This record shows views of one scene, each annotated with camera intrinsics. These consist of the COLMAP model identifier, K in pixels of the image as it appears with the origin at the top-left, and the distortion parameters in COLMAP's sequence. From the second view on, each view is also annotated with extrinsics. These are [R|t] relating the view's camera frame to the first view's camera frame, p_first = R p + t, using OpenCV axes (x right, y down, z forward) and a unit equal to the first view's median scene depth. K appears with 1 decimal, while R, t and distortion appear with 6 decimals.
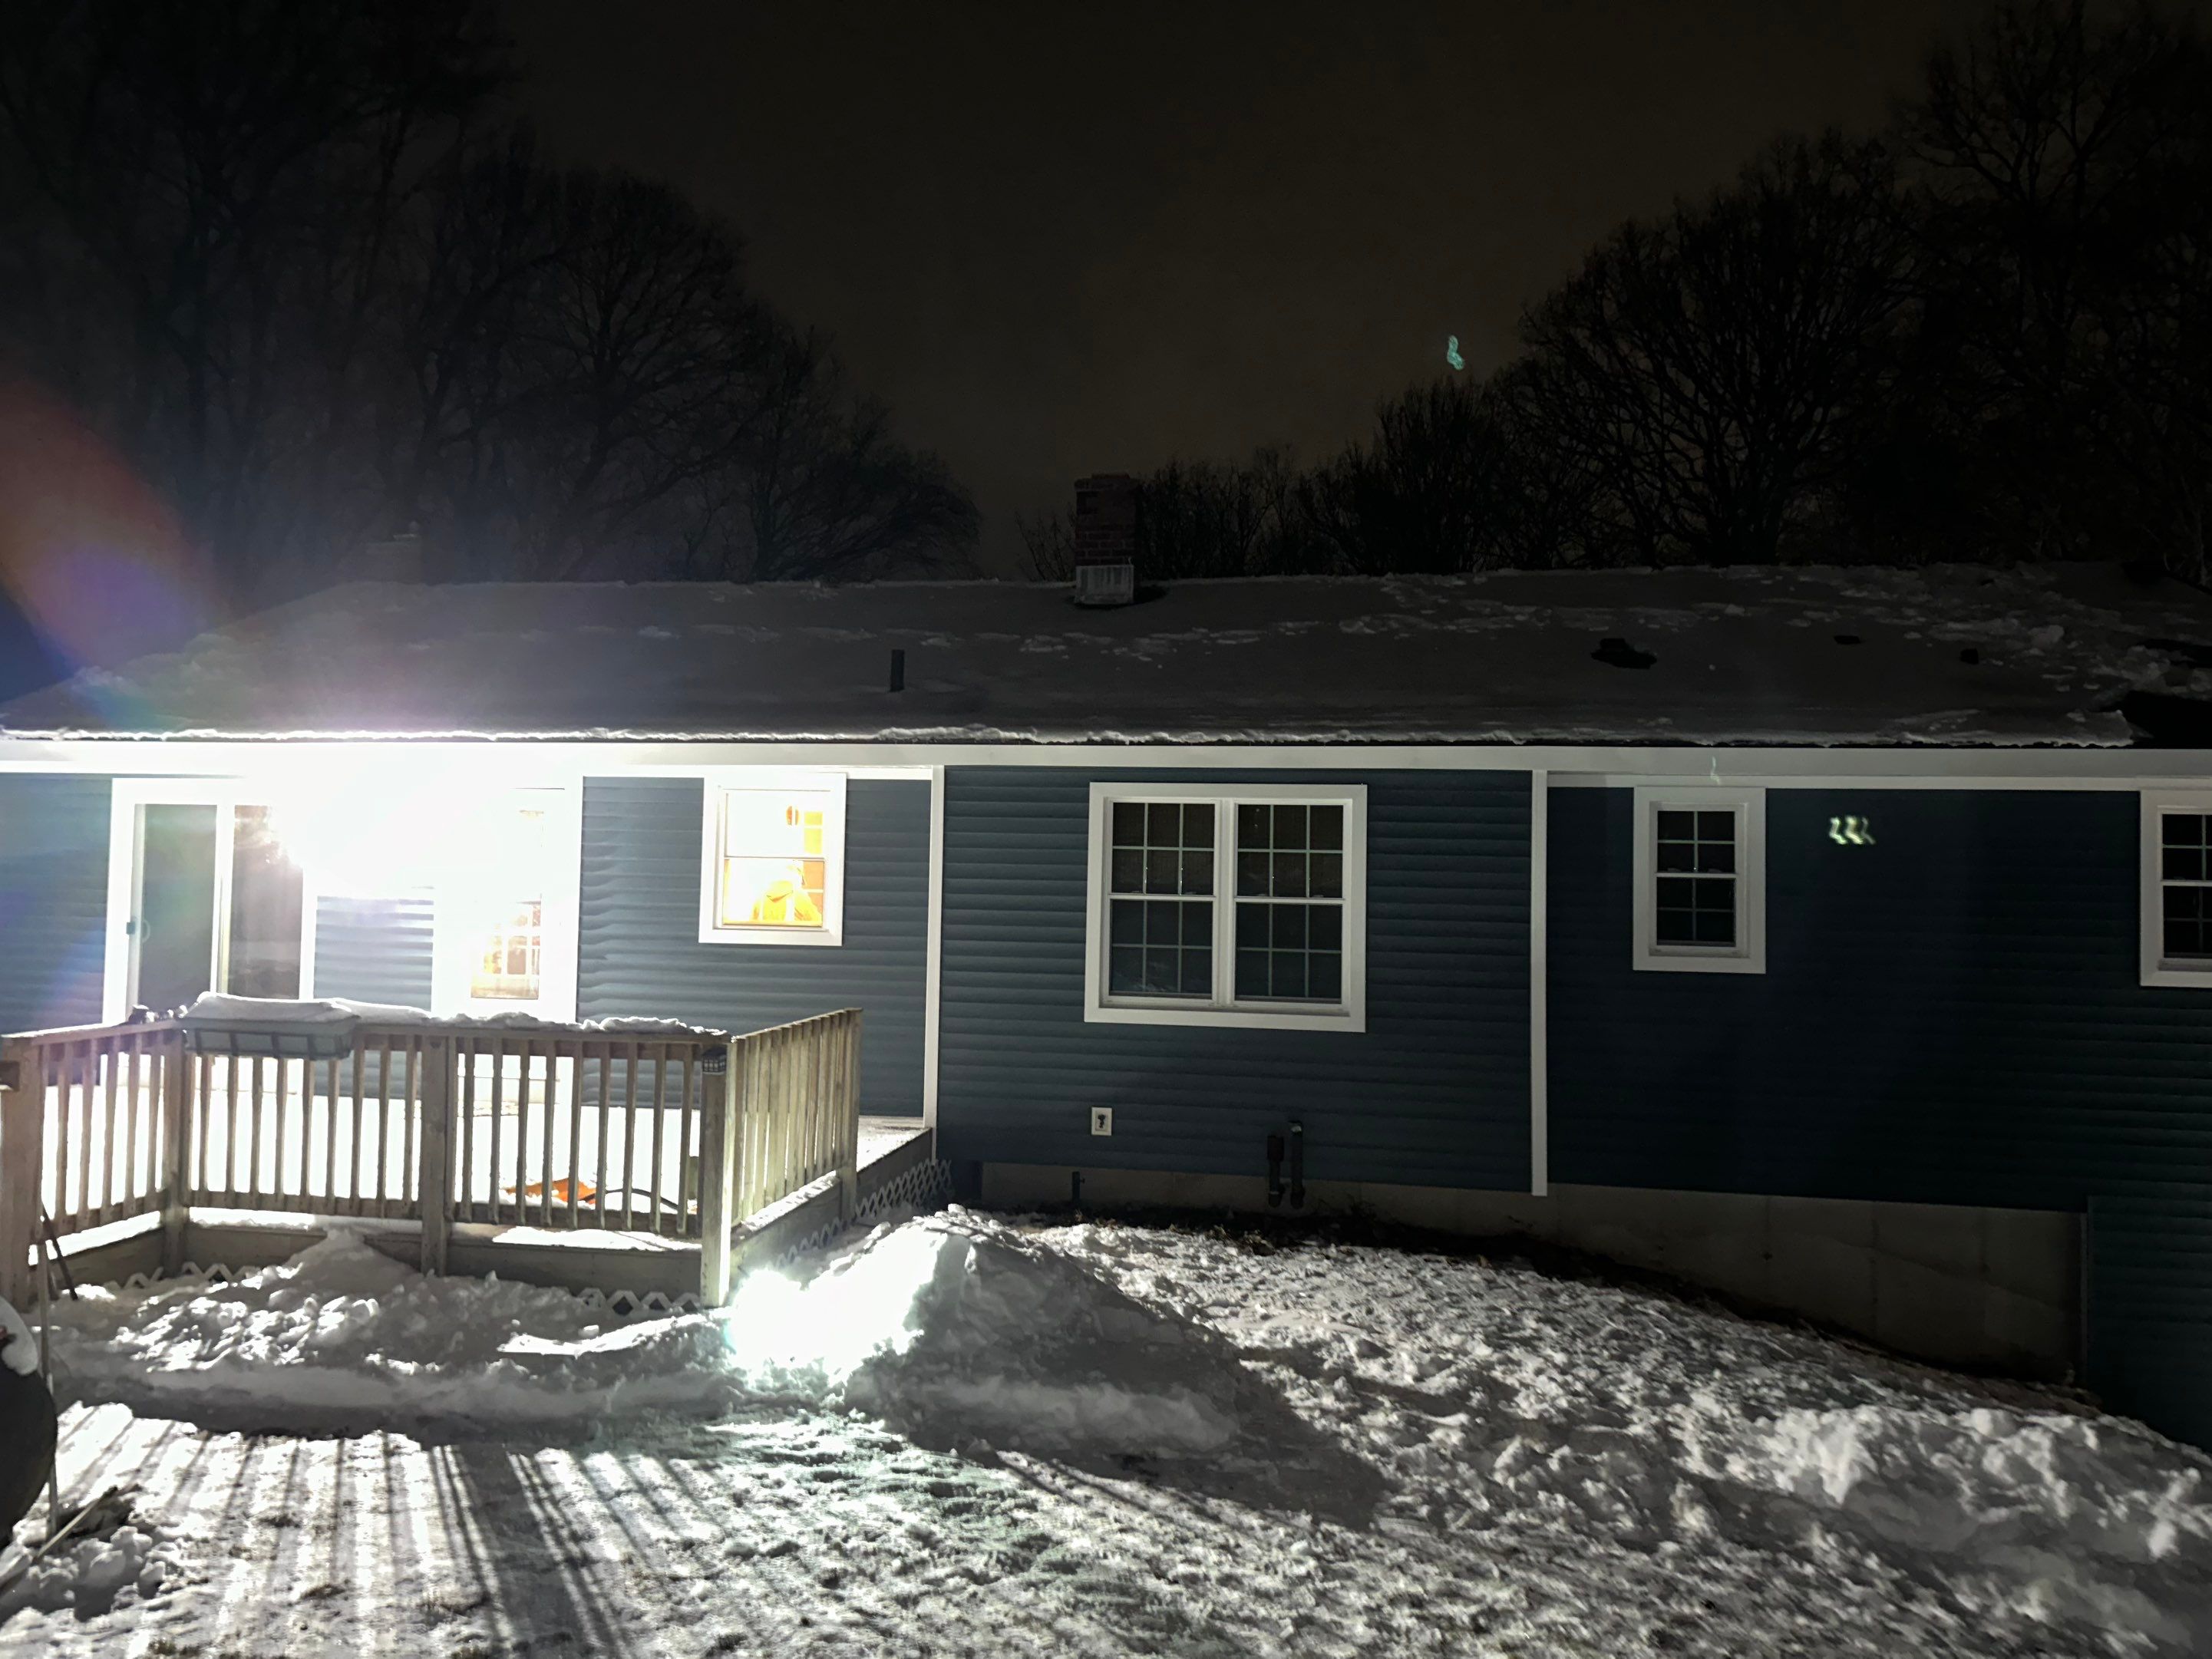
lens RADIAL K [[1606.3, 0, 1117.8], [0, 1606.3, 816.1], [0, 0, 1]] dist [0.051324, -0.053508]
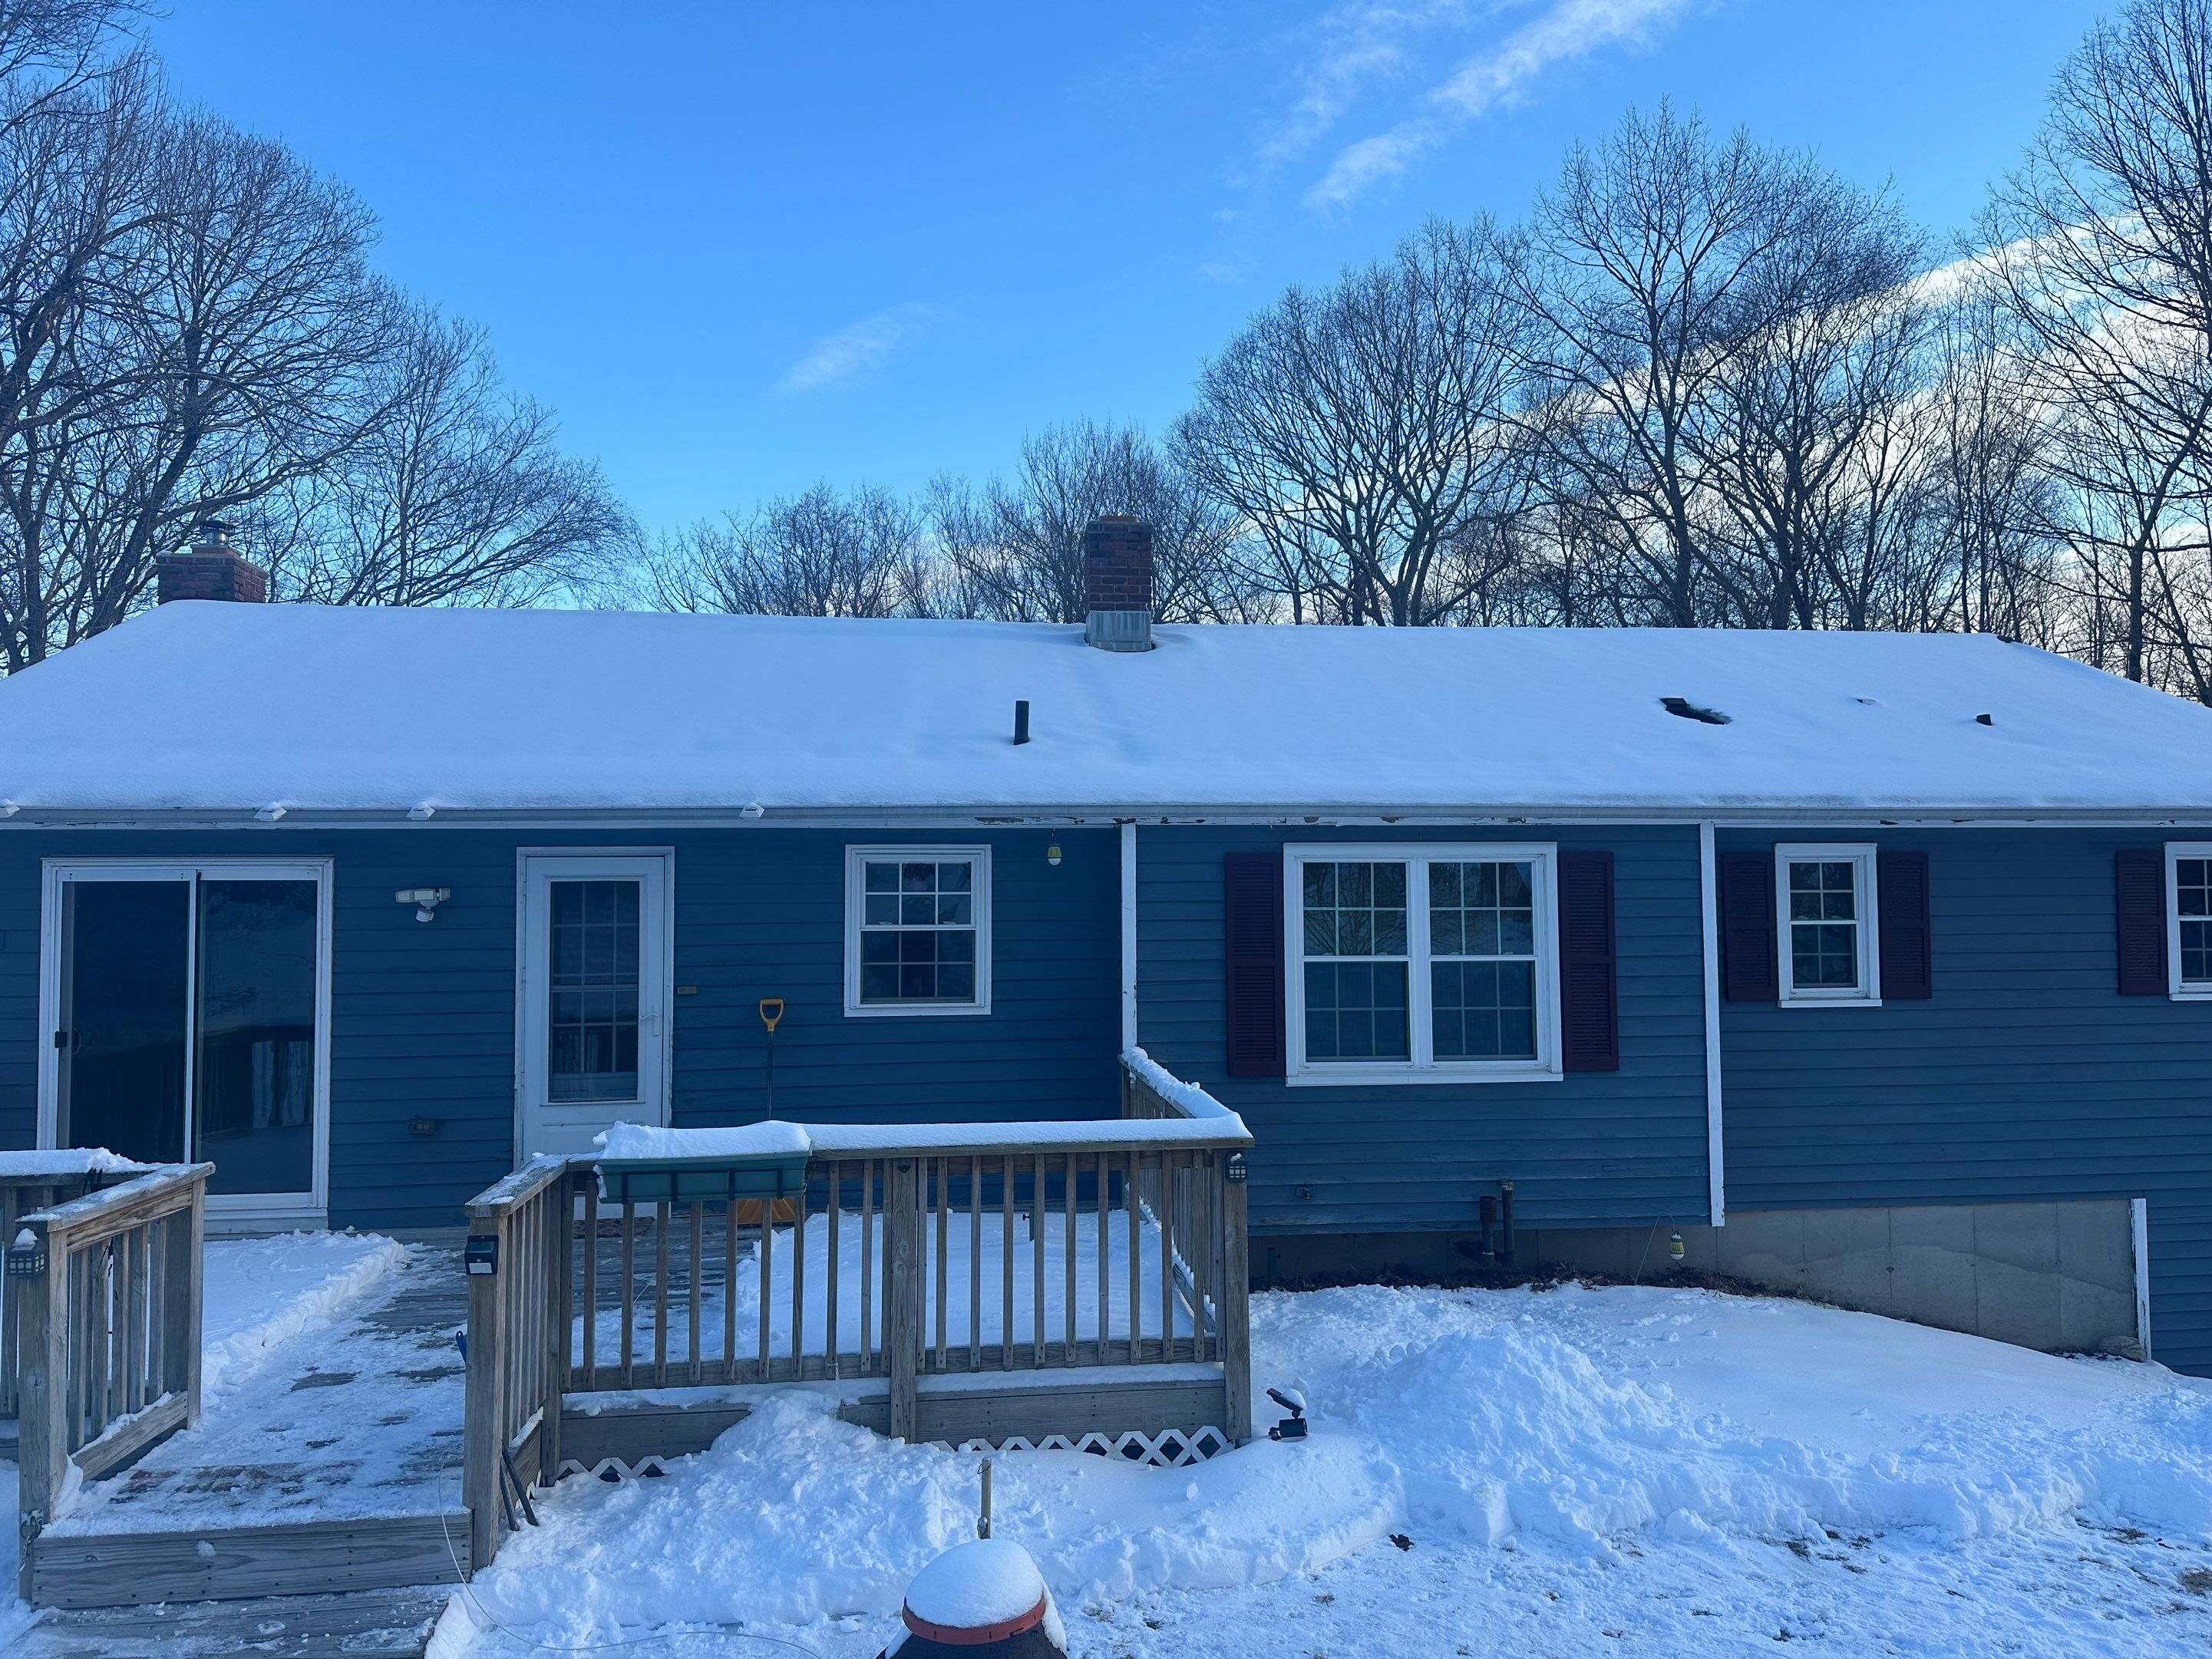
lens RADIAL K [[1606.3, 0, 1102.4], [0, 1606.3, 837.7], [0, 0, 1]] dist [0.051324, -0.053508]
pose [[0.952771, -0.011290, 0.303479, -0.421488], [0.013422, 0.999898, -0.004941, -0.020316], [-0.303392, 0.008781, 0.952825, 0.112767]]
